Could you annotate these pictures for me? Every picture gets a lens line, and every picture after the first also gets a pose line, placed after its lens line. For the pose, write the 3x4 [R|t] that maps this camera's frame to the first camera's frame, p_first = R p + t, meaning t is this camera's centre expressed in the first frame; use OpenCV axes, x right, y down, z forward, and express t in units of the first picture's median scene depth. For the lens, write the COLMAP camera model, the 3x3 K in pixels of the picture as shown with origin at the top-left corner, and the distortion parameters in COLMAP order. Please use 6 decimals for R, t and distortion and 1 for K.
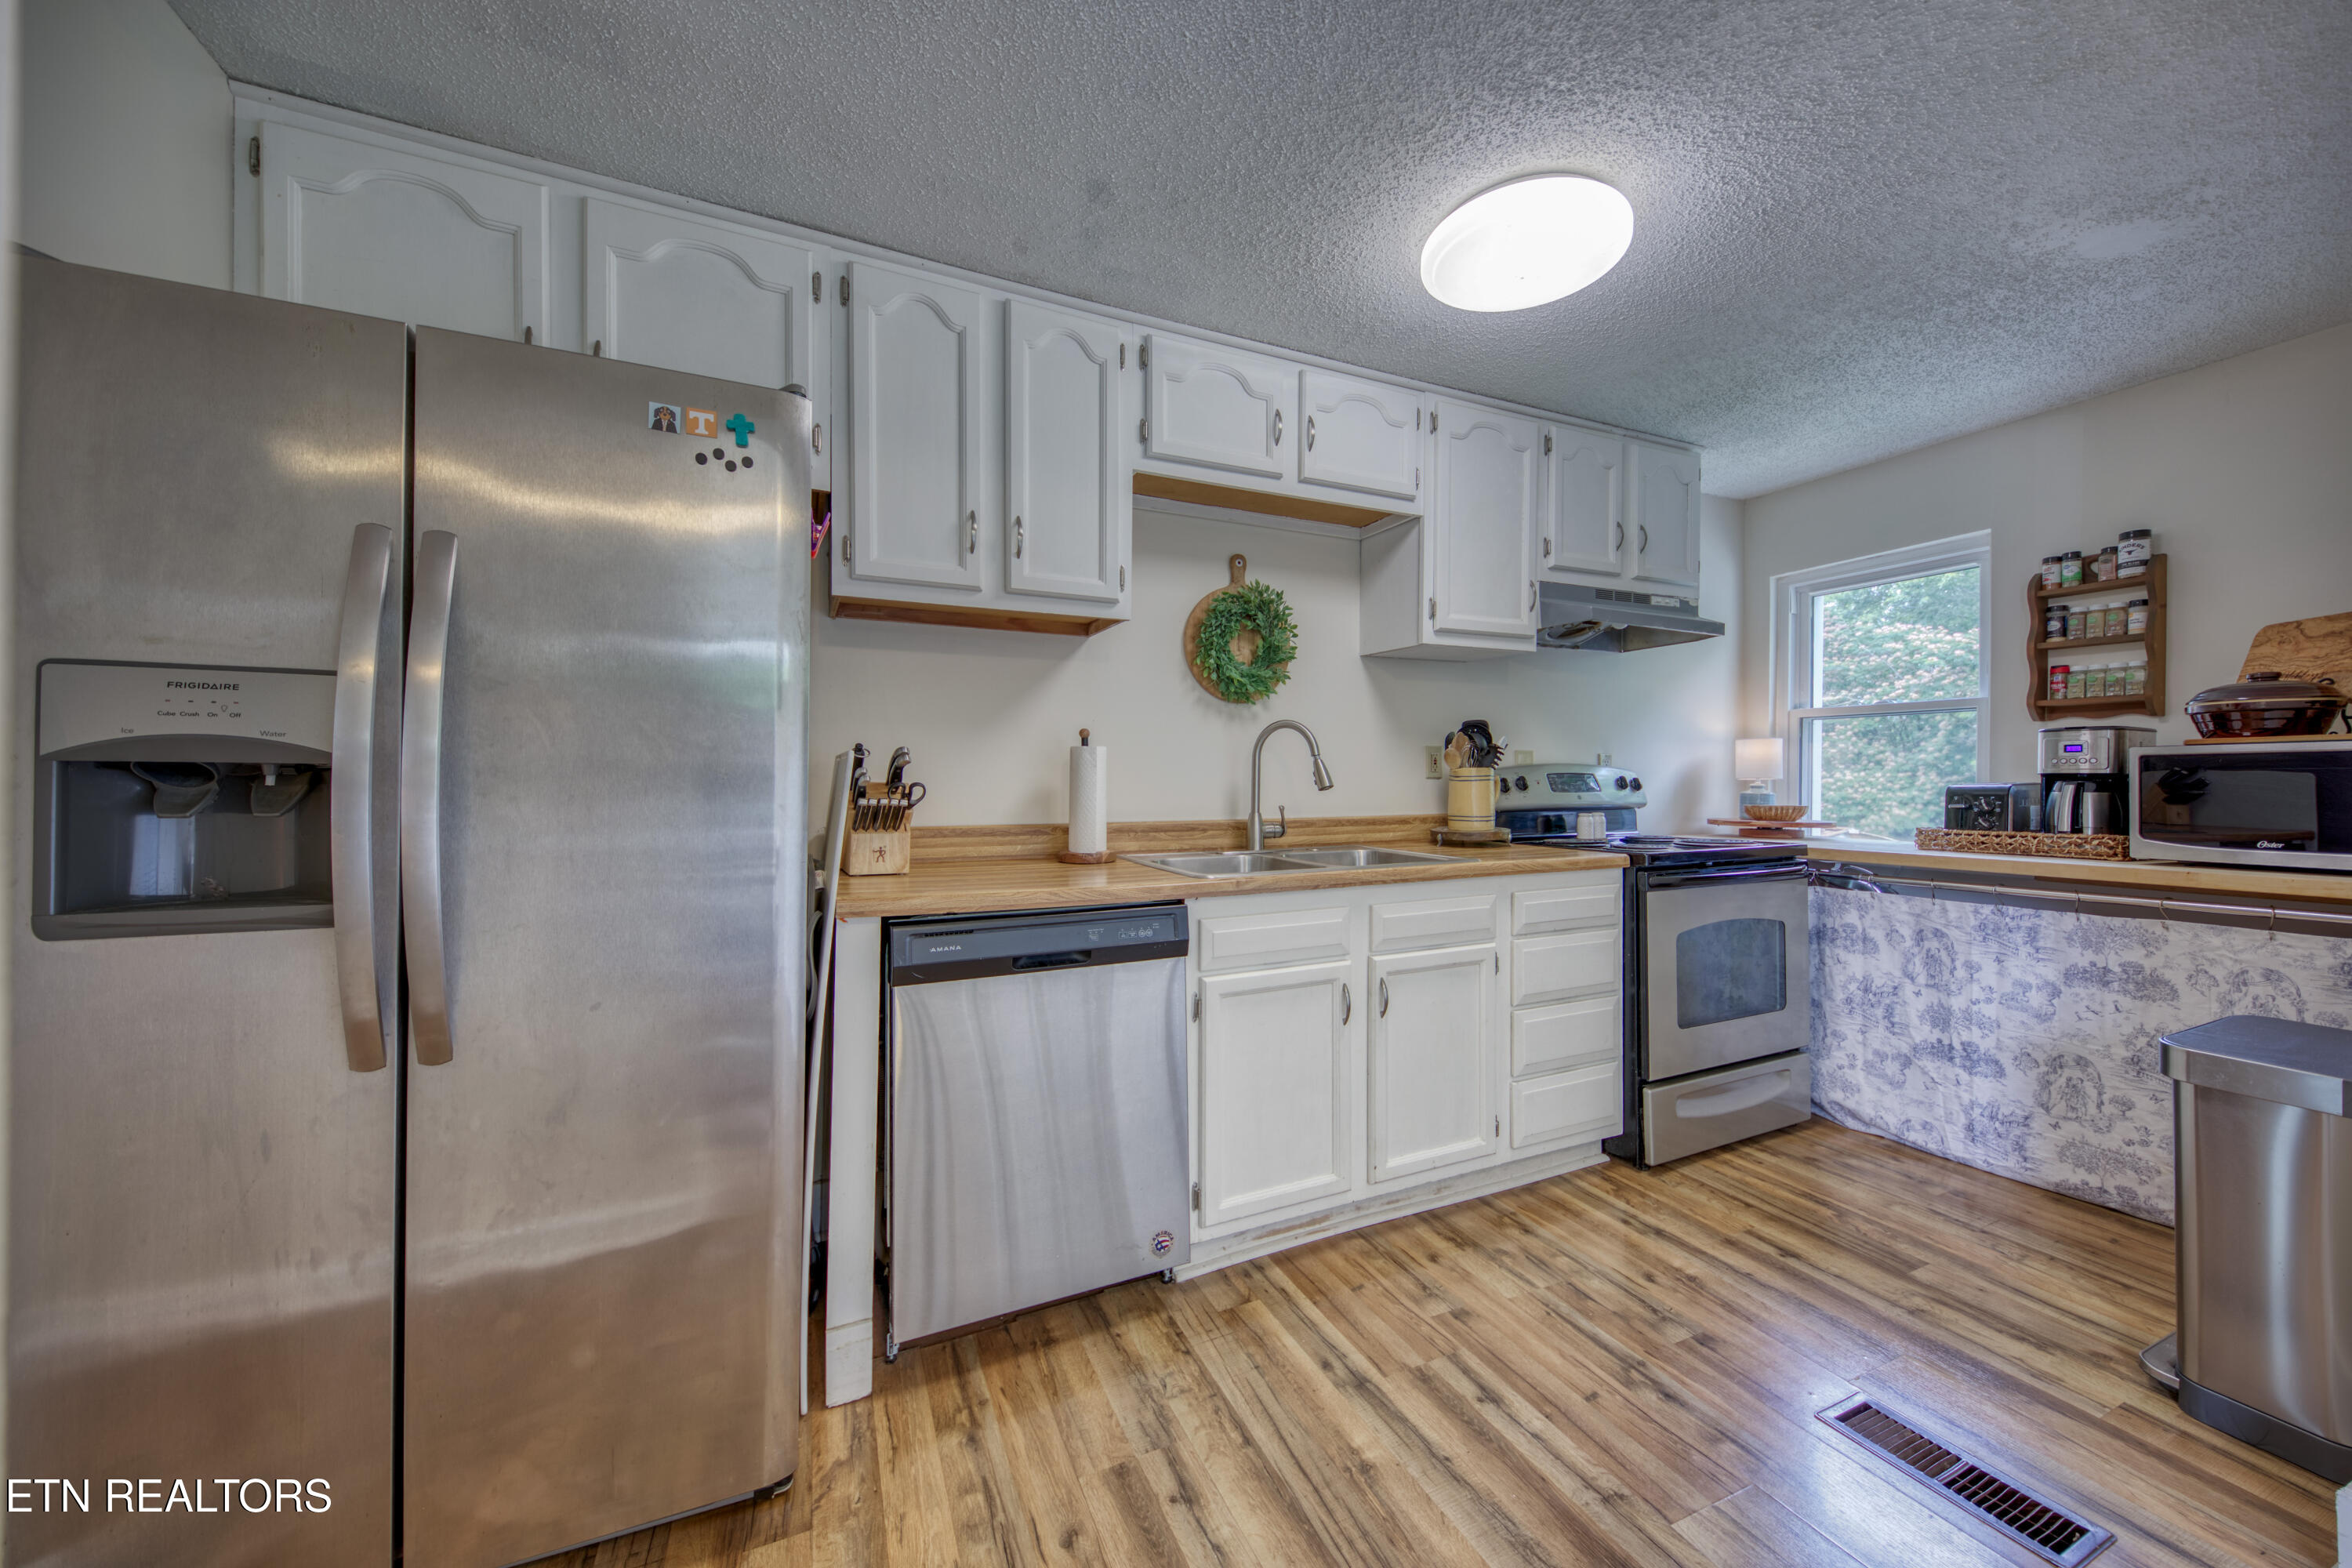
lens RADIAL K [[847.1, 0, 1259.3], [0, 847.1, 780.1], [0, 0, 1]] dist [0.008396, -0.002101]
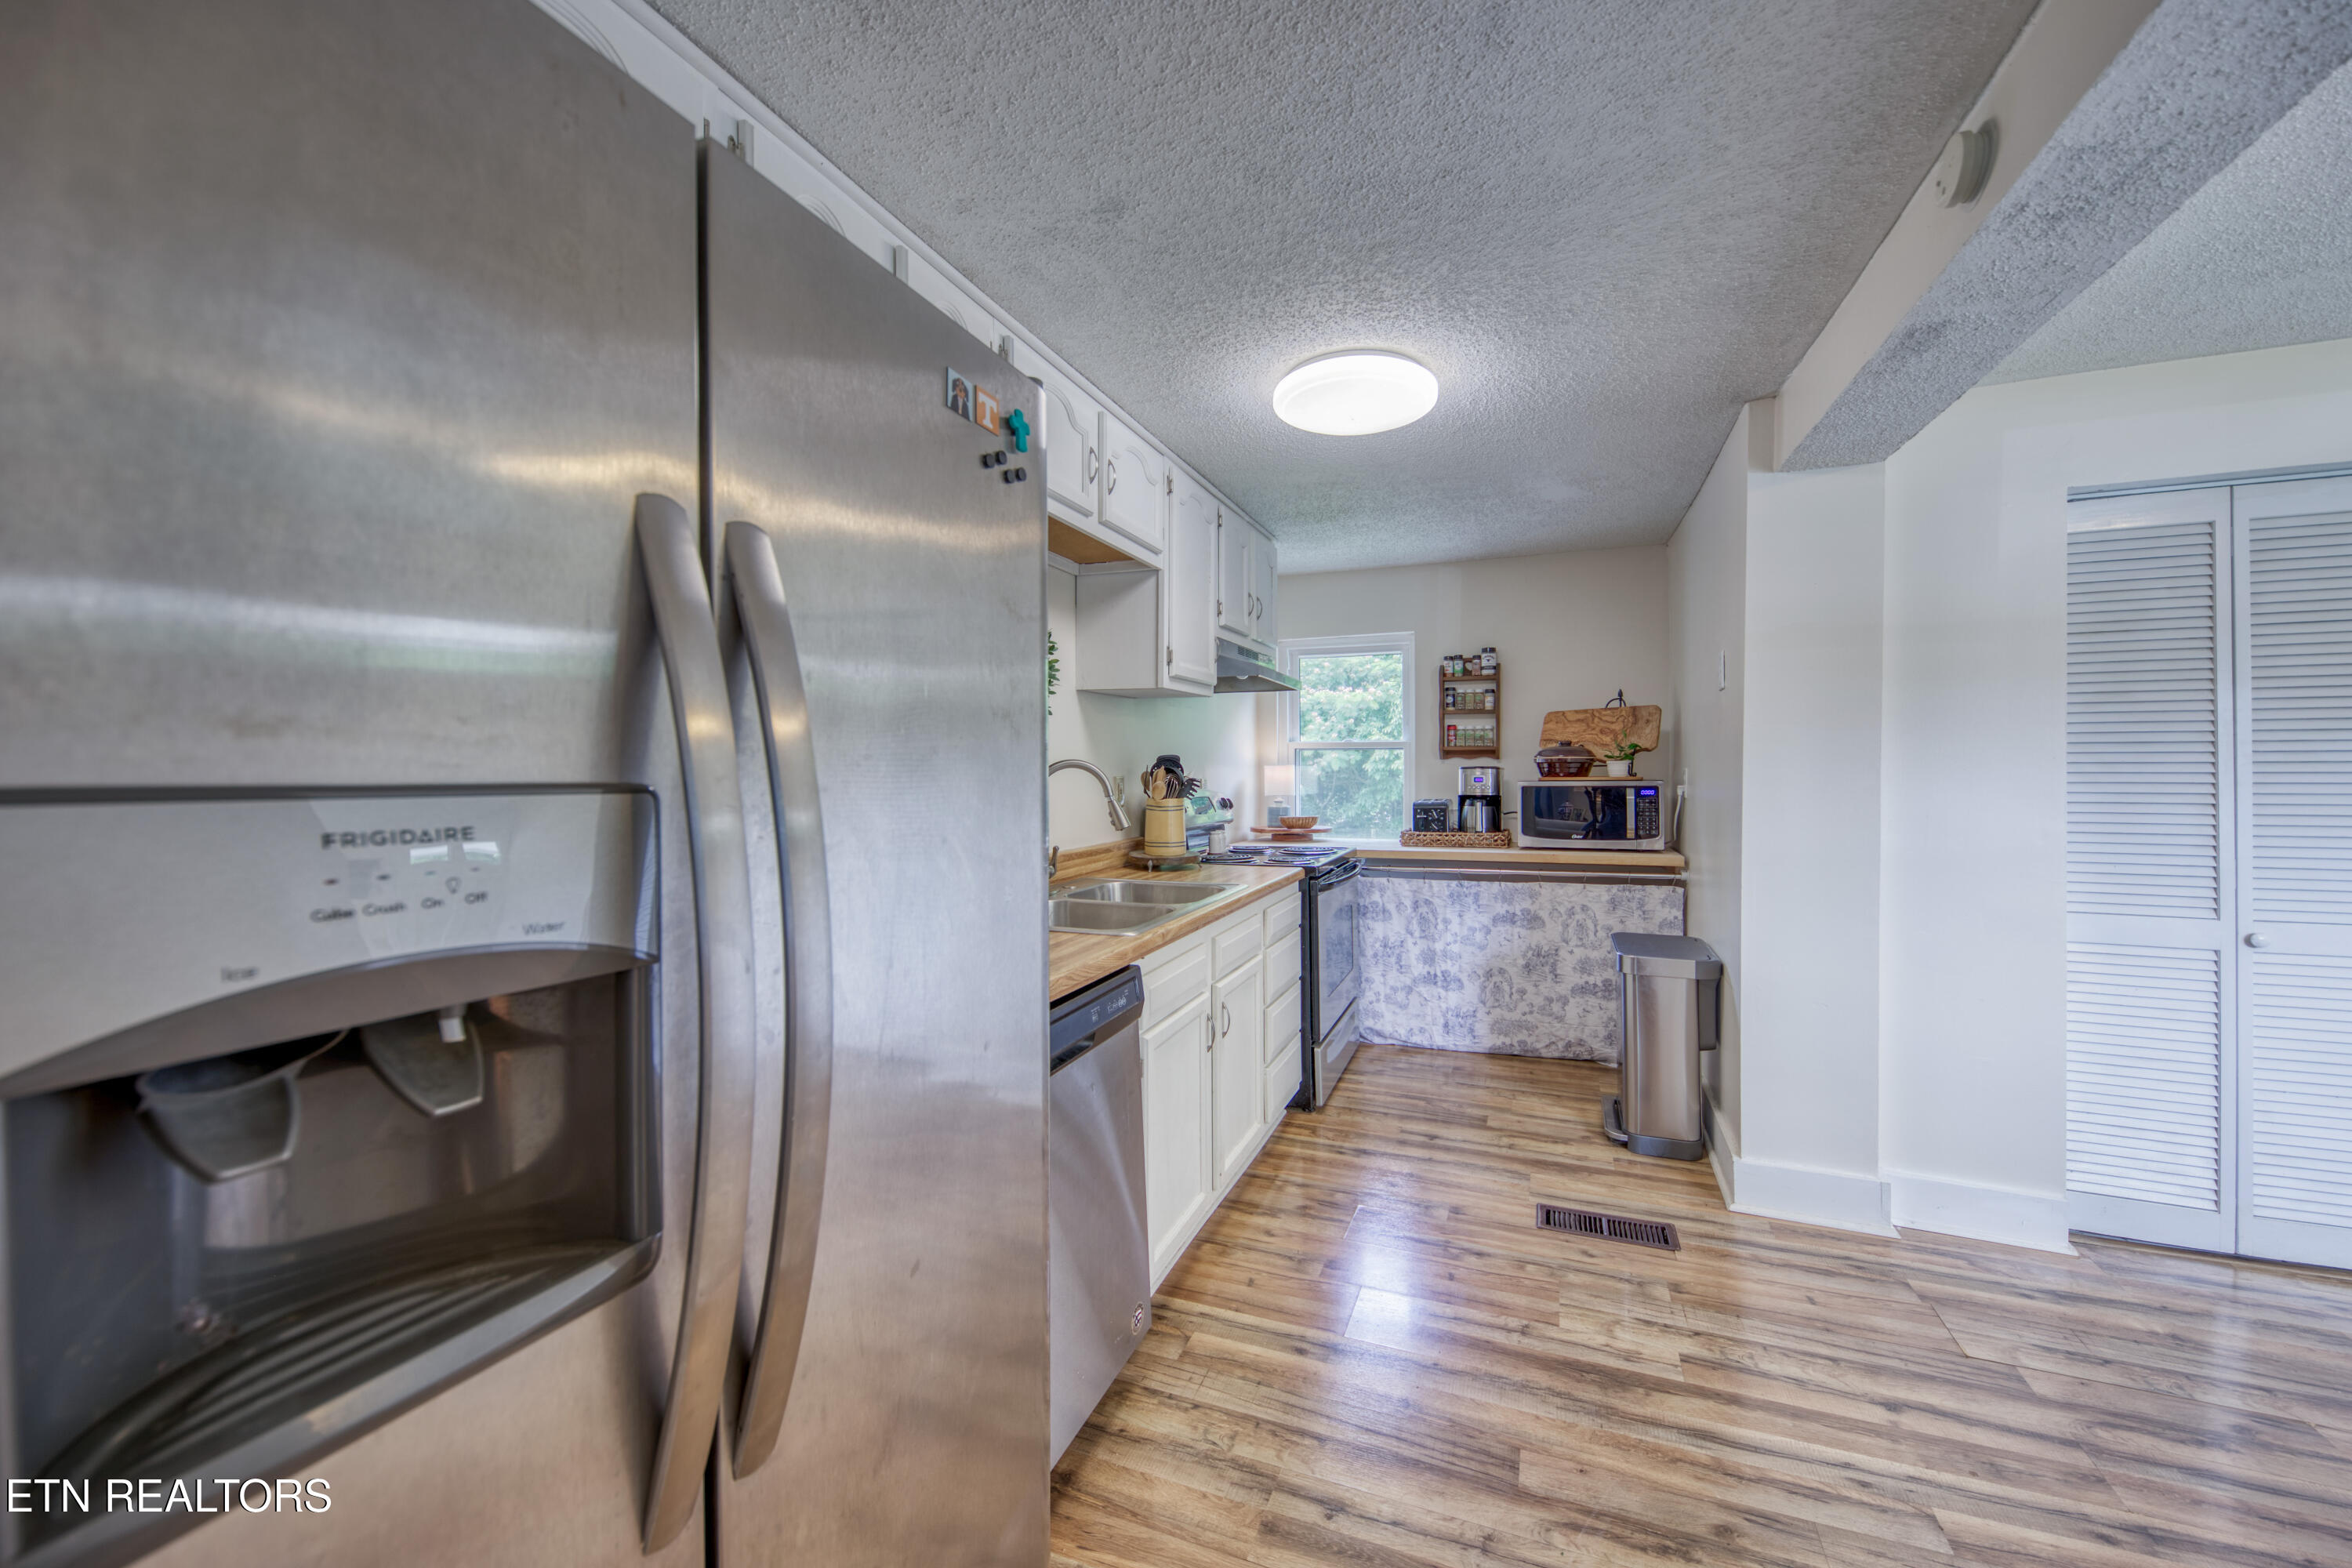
lens RADIAL K [[847.1, 0, 1185.3], [0, 847.1, 775.1], [0, 0, 1]] dist [0.008396, -0.002101]
pose [[0.732972, -0.008795, 0.680202, -0.564154], [0.001164, 0.999931, 0.011674, -0.066251], [-0.680258, -0.007765, 0.732932, 0.196585]]
